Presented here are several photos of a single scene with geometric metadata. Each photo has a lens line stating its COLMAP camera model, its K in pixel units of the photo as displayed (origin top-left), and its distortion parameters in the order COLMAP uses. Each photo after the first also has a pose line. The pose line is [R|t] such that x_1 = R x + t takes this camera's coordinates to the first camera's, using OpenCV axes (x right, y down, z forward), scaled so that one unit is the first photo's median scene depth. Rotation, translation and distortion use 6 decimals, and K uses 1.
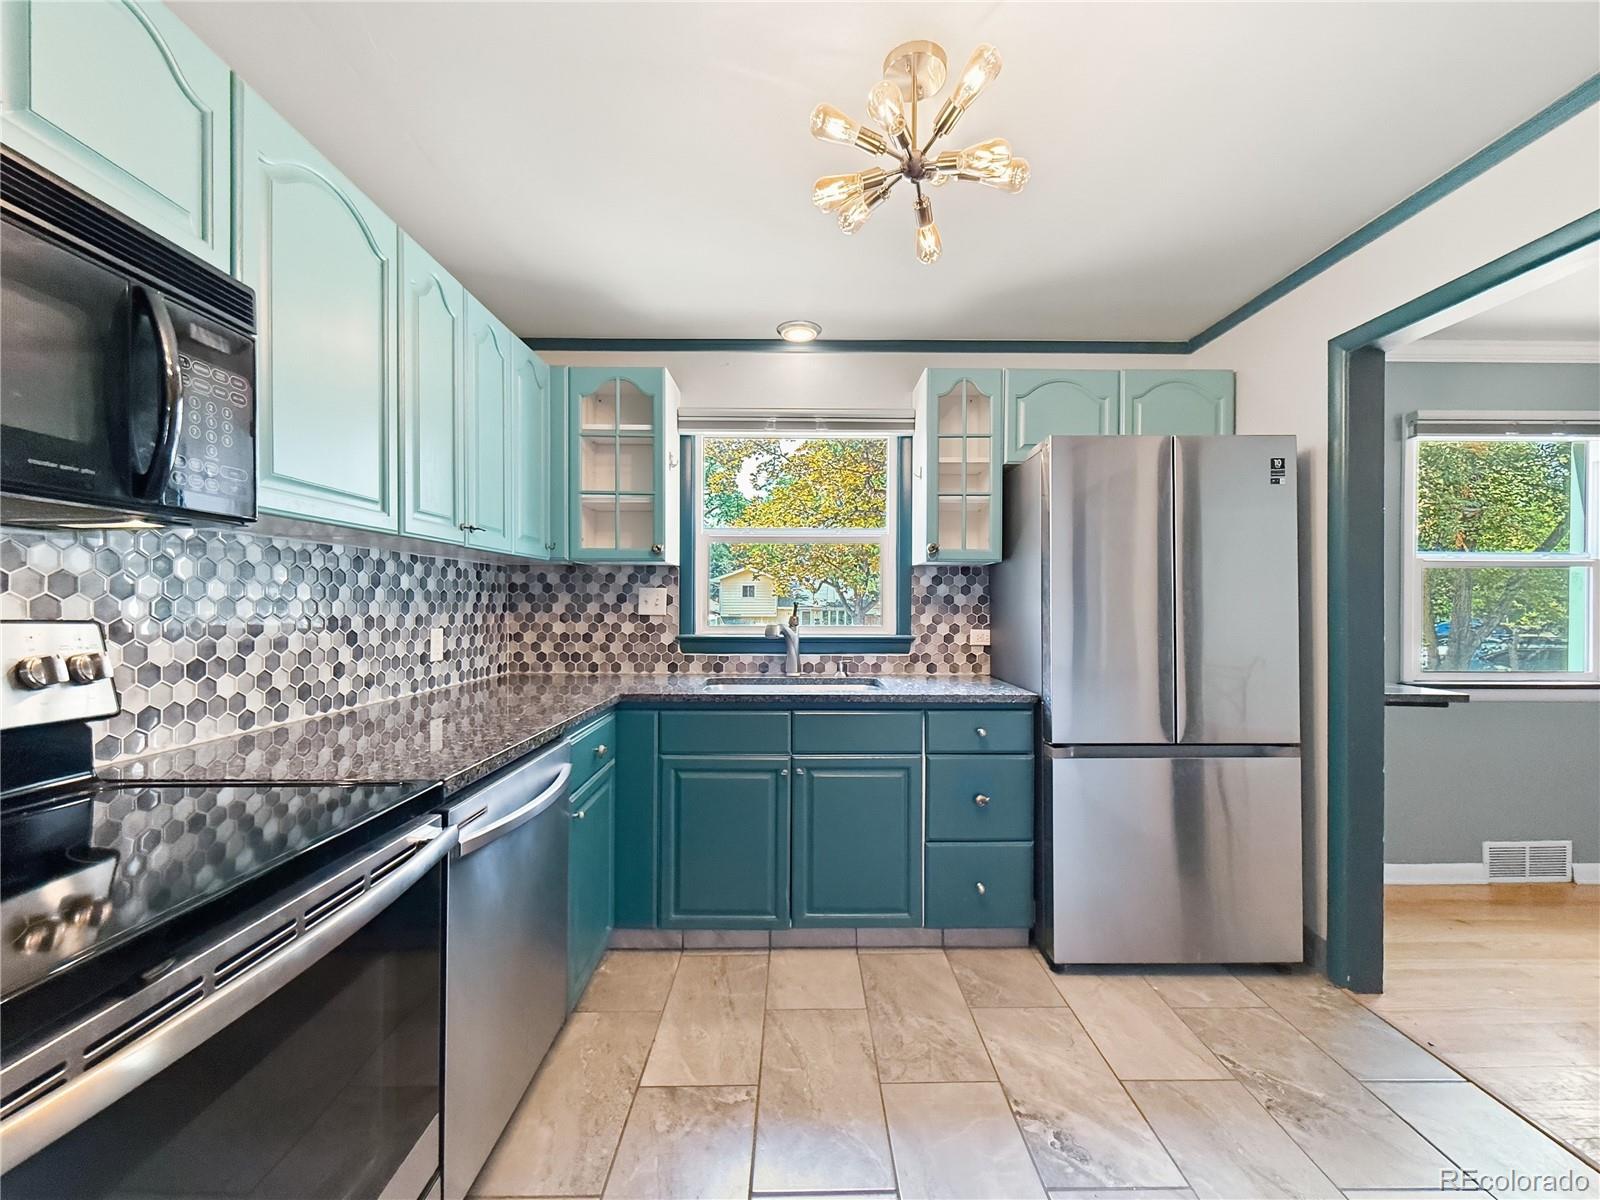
lens RADIAL K [[643.7, 0, 805.4], [0, 643.7, 607.4], [0, 0, 1]] dist [0.000305, 0.000022]
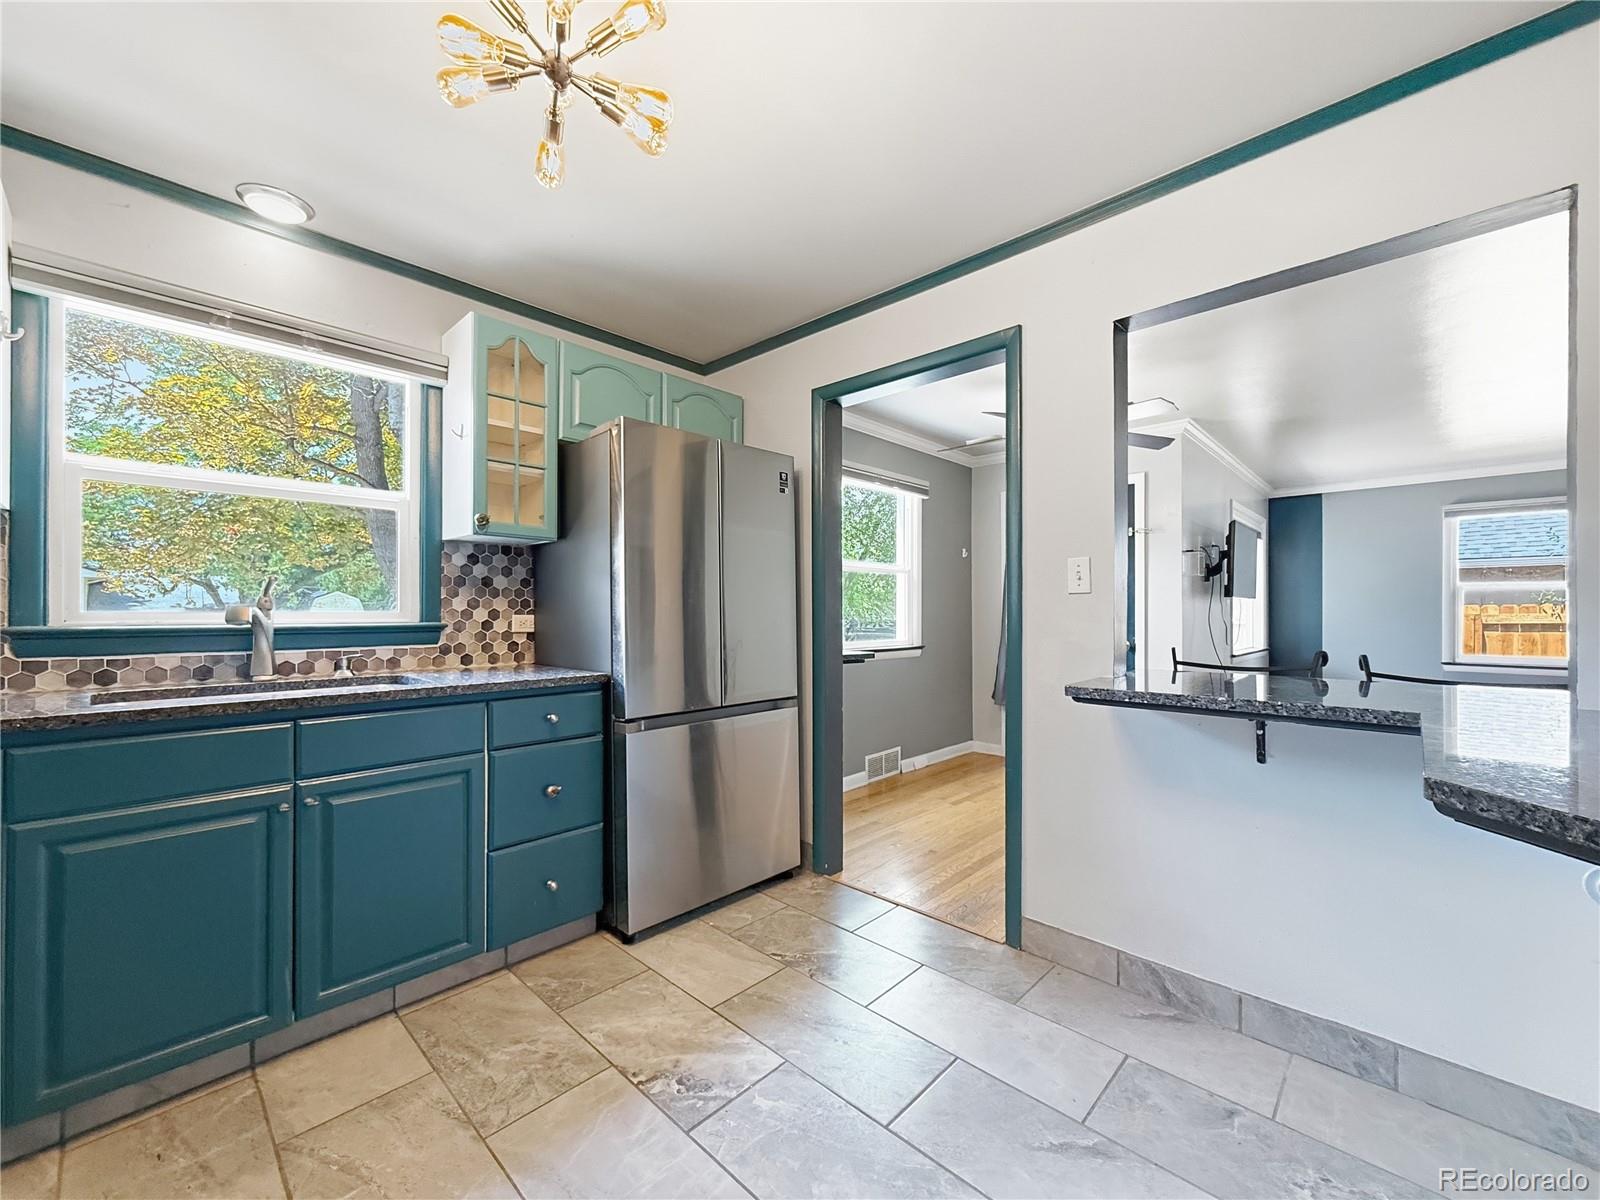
lens RADIAL K [[646.4, 0, 803.5], [0, 646.4, 610.8], [0, 0, 1]] dist [0.000899, 0.000128]
pose [[0.697006, -0.001514, 0.717064, -0.142003], [0.005529, 0.999979, -0.003264, 0.042023], [-0.717044, 0.006240, 0.697000, 0.081012]]
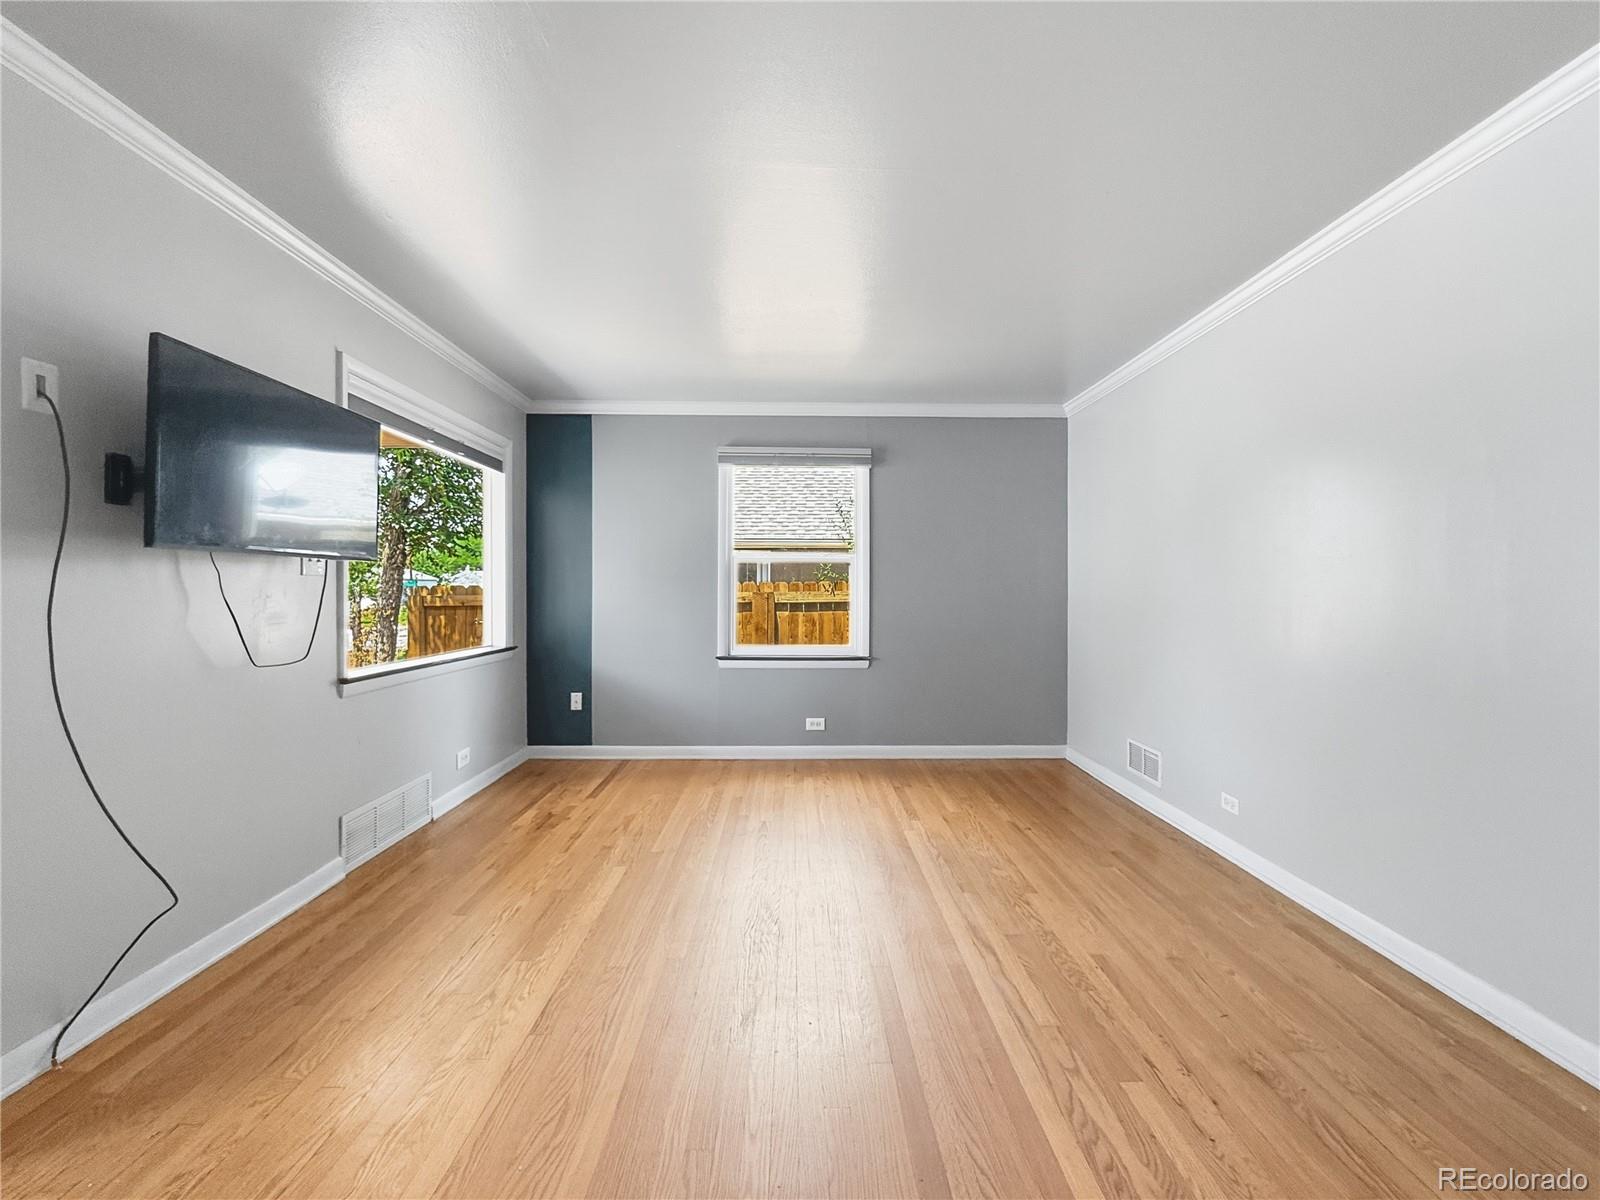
lens RADIAL K [[658.3, 0, 799.9], [0, 658.3, 592.2], [0, 0, 1]] dist [0.000535, 0.000386]
pose [[0.001812, -0.006290, 0.999979, 1.490966], [0.001242, 0.999979, 0.006288, 0.047495], [-0.999998, 0.001230, 0.001820, -0.192856]]
